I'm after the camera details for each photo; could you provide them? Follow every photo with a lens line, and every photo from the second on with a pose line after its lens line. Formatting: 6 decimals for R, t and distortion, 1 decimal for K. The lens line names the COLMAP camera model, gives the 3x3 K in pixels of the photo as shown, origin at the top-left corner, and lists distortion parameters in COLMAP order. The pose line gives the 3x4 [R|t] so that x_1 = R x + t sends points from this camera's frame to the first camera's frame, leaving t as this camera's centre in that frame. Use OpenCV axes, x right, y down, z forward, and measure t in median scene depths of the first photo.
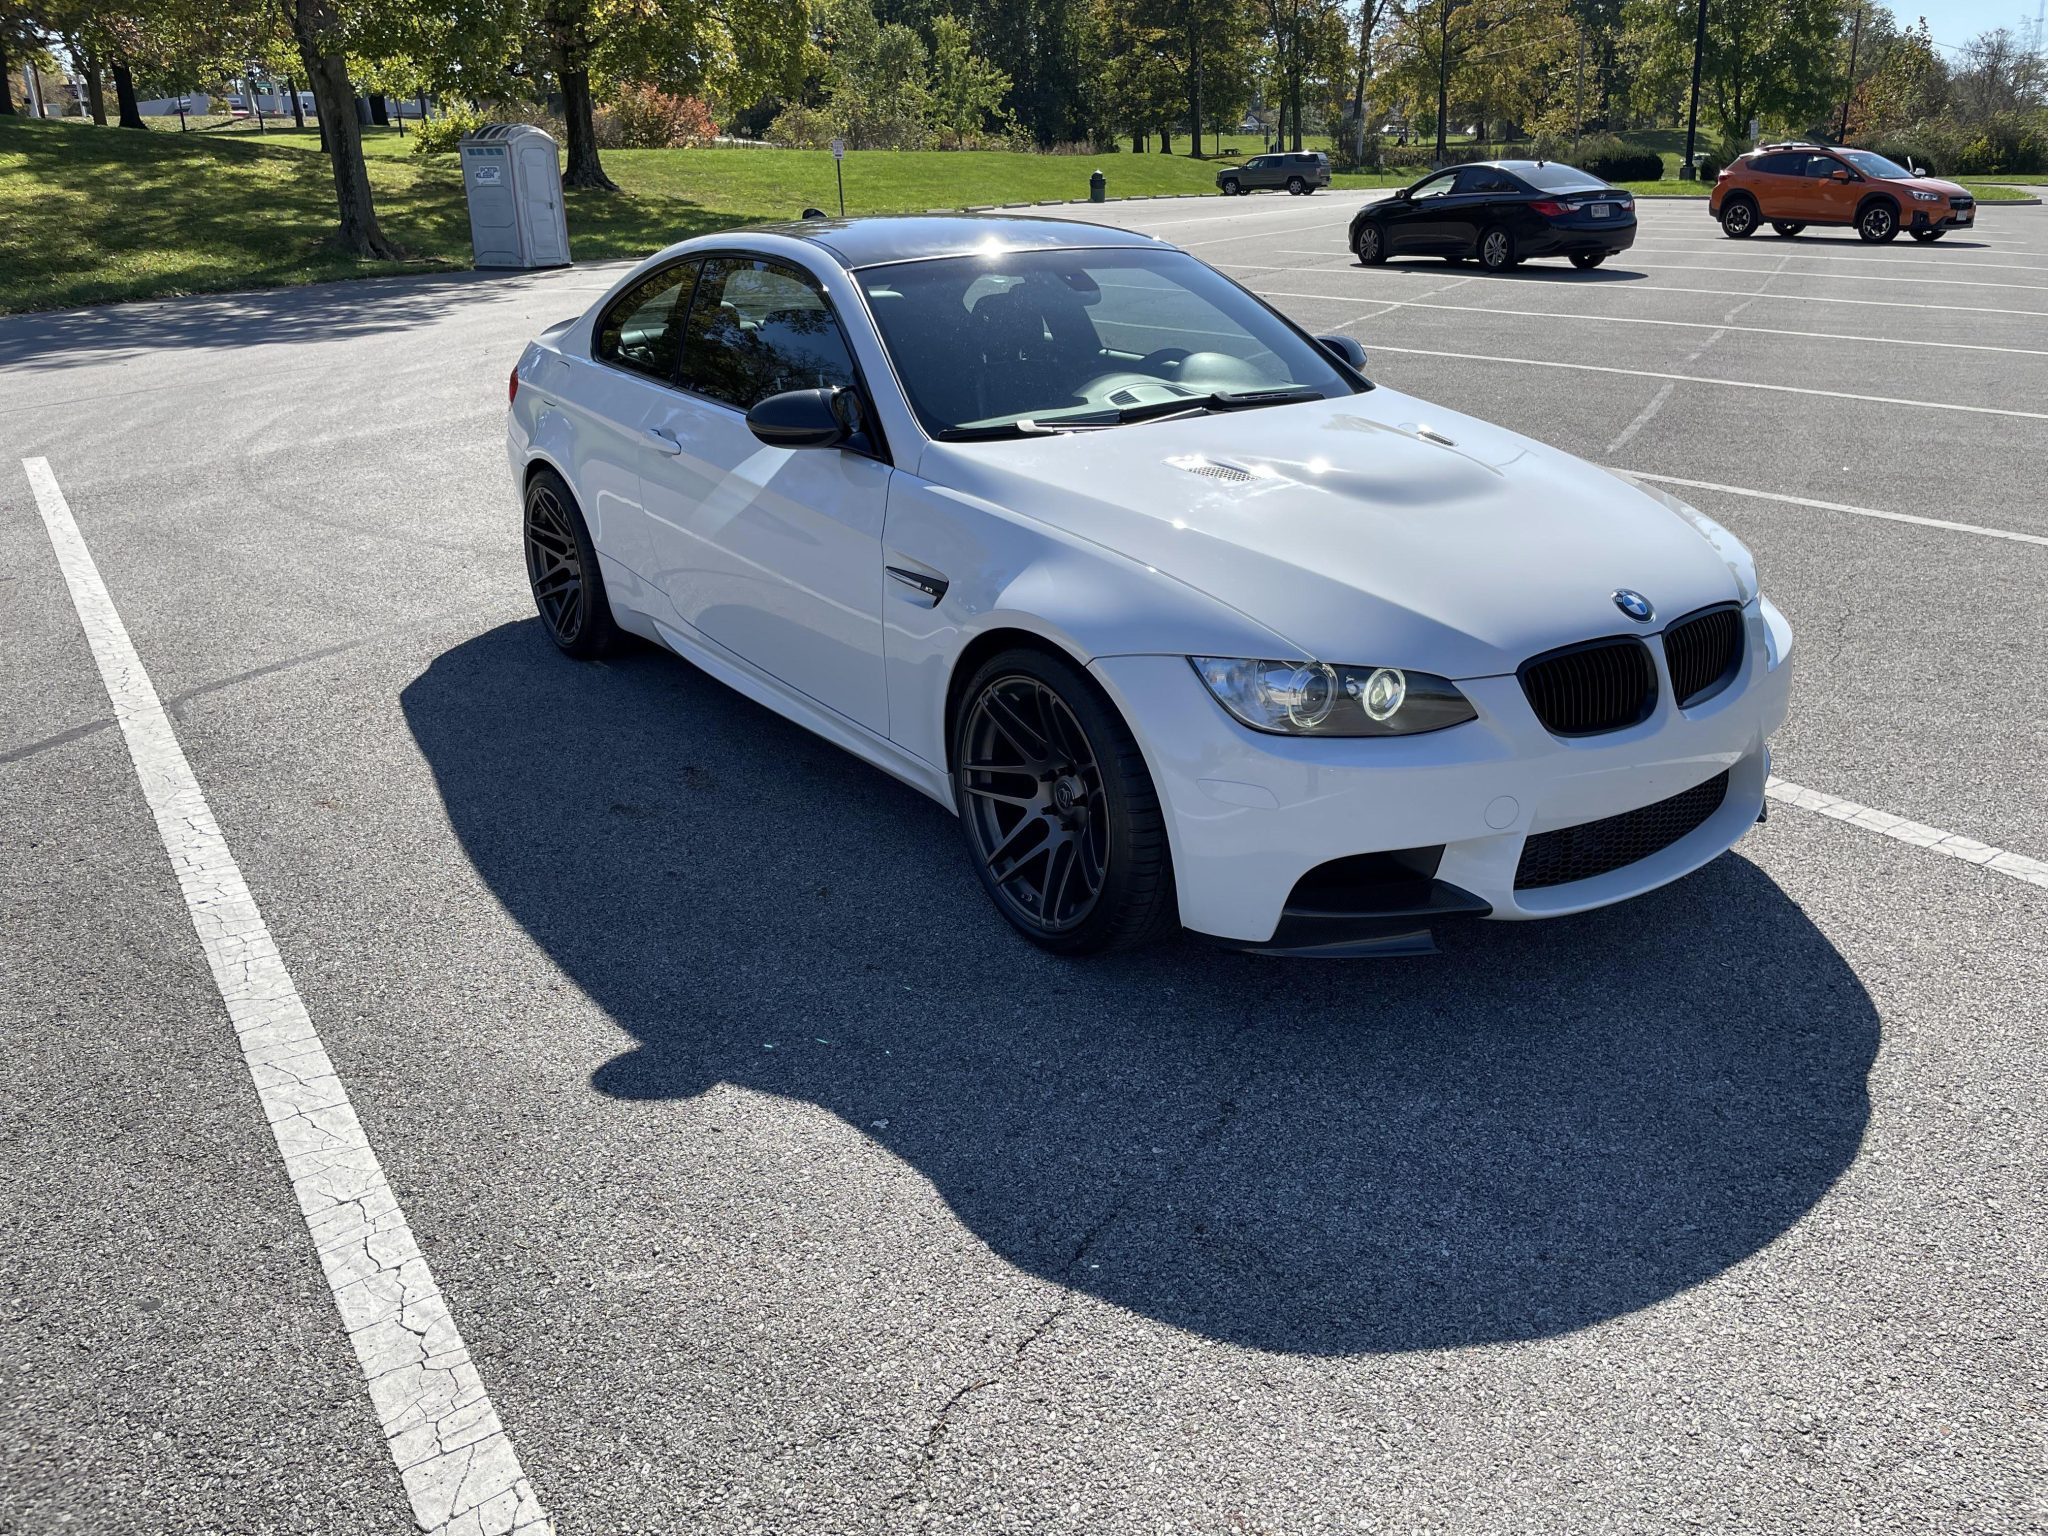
lens RADIAL K [[1557.2, 0, 1037.6], [0, 1557.2, 757.1], [0, 0, 1]] dist [0.084699, -0.112904]
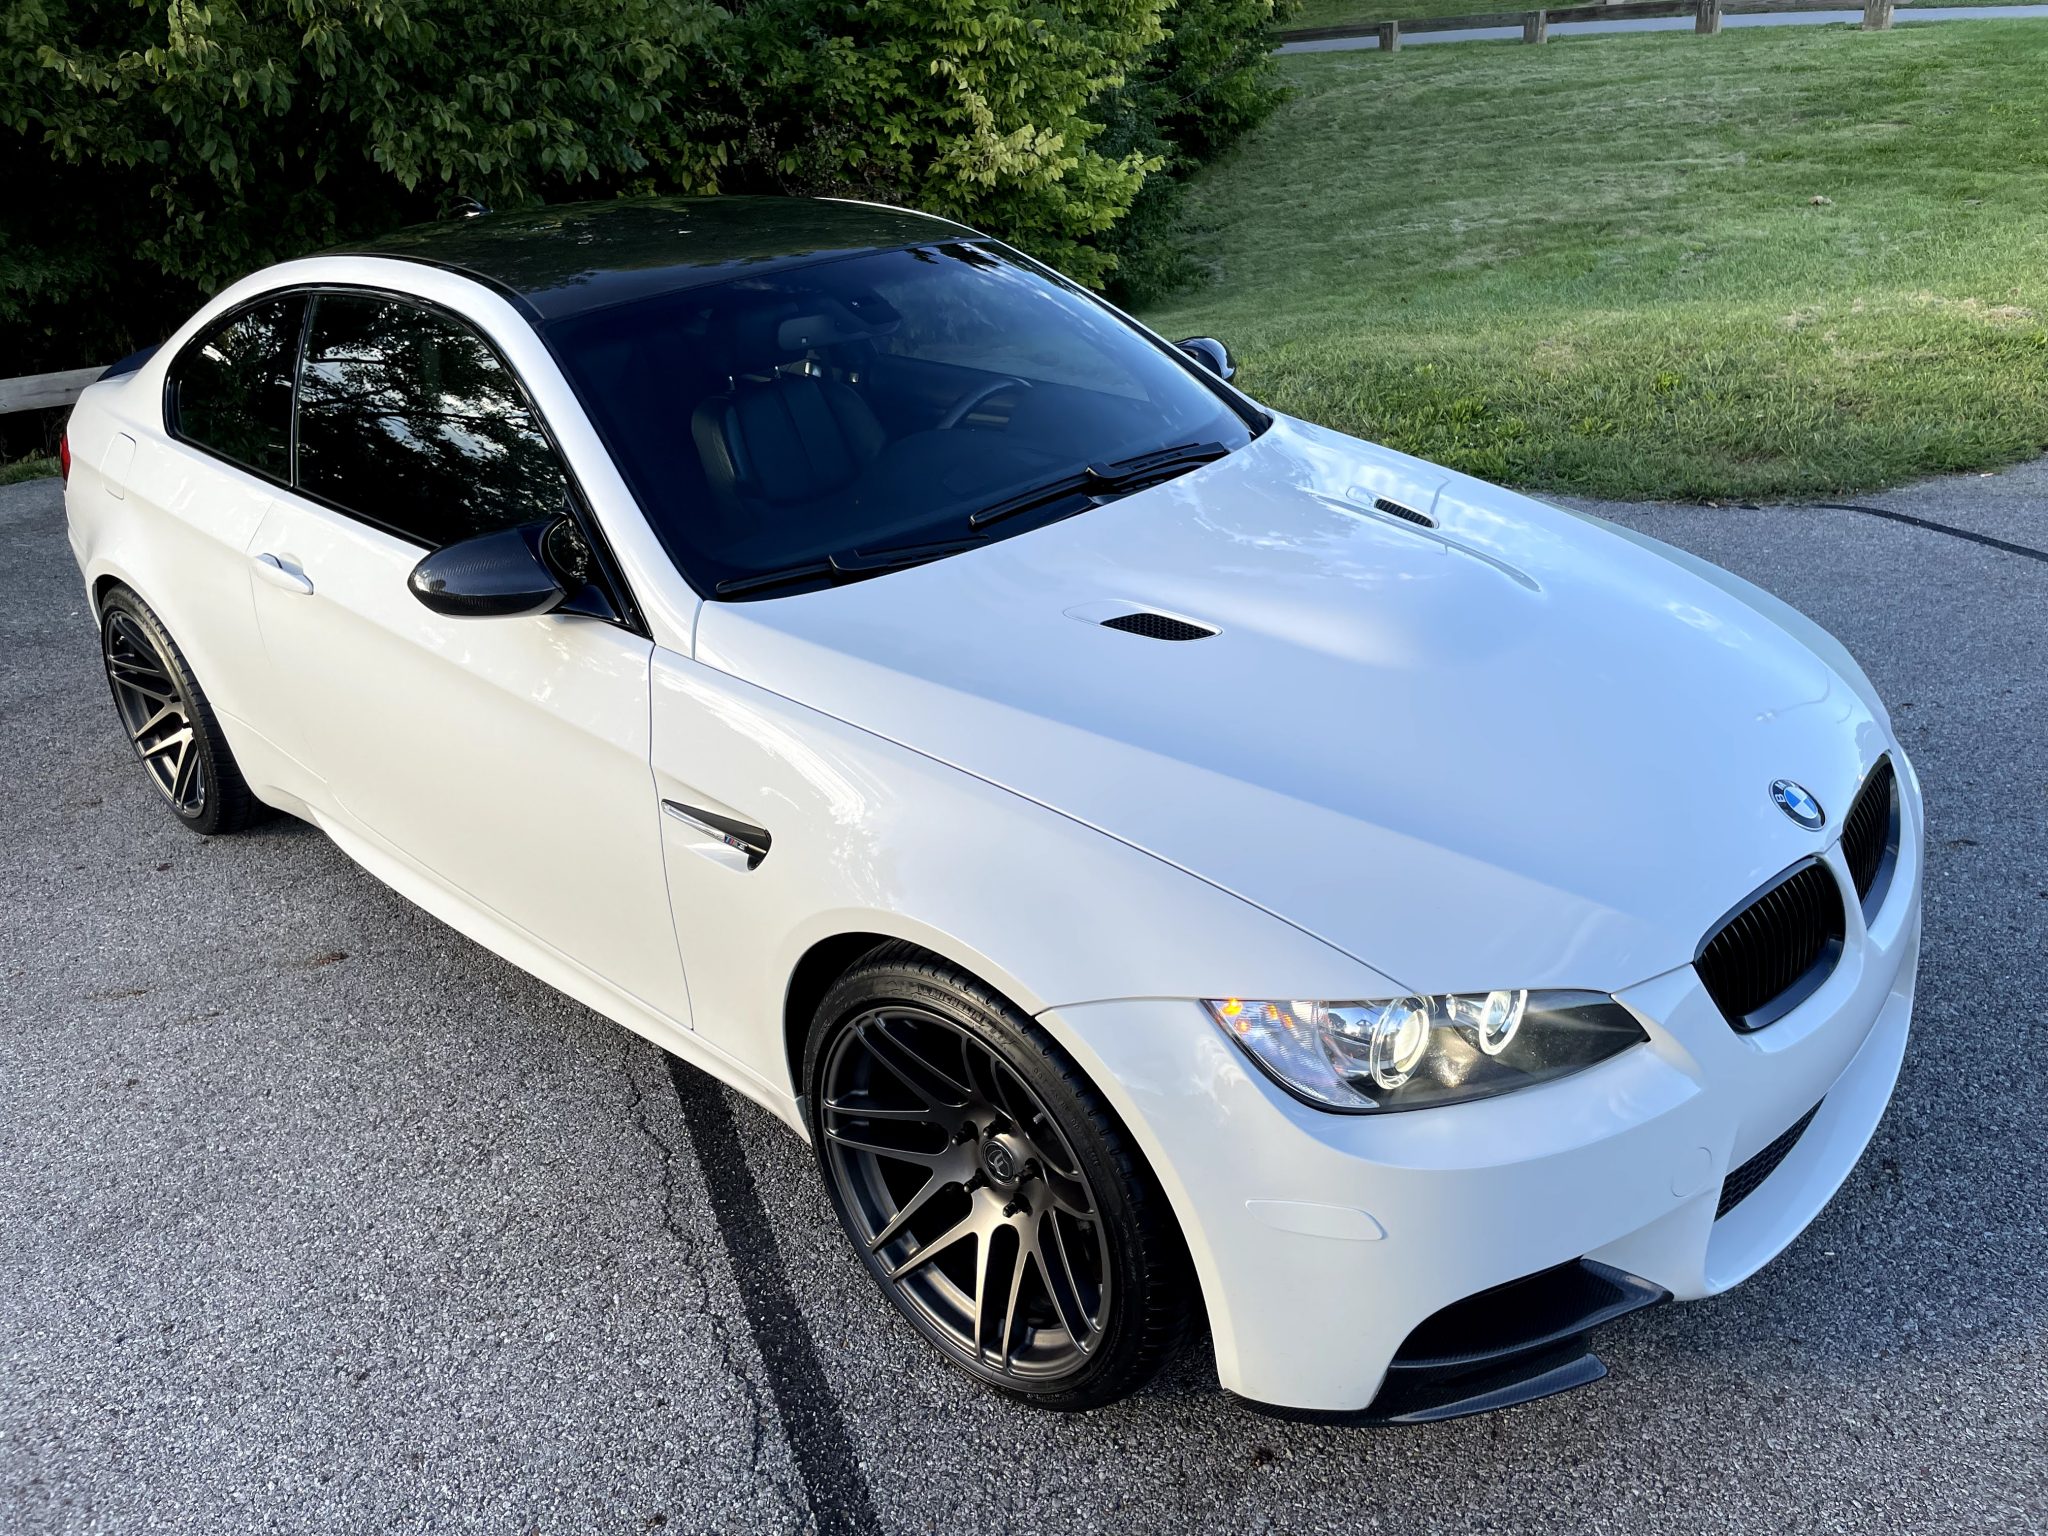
lens RADIAL K [[1539.6, 0, 1043.2], [0, 1539.6, 746.9], [0, 0, 1]] dist [0.020671, -0.030302]
pose [[0.977761, -0.120158, 0.171889, -0.045779], [0.108827, 0.991308, 0.073924, -0.167469], [-0.179277, -0.053574, 0.982339, 0.322821]]
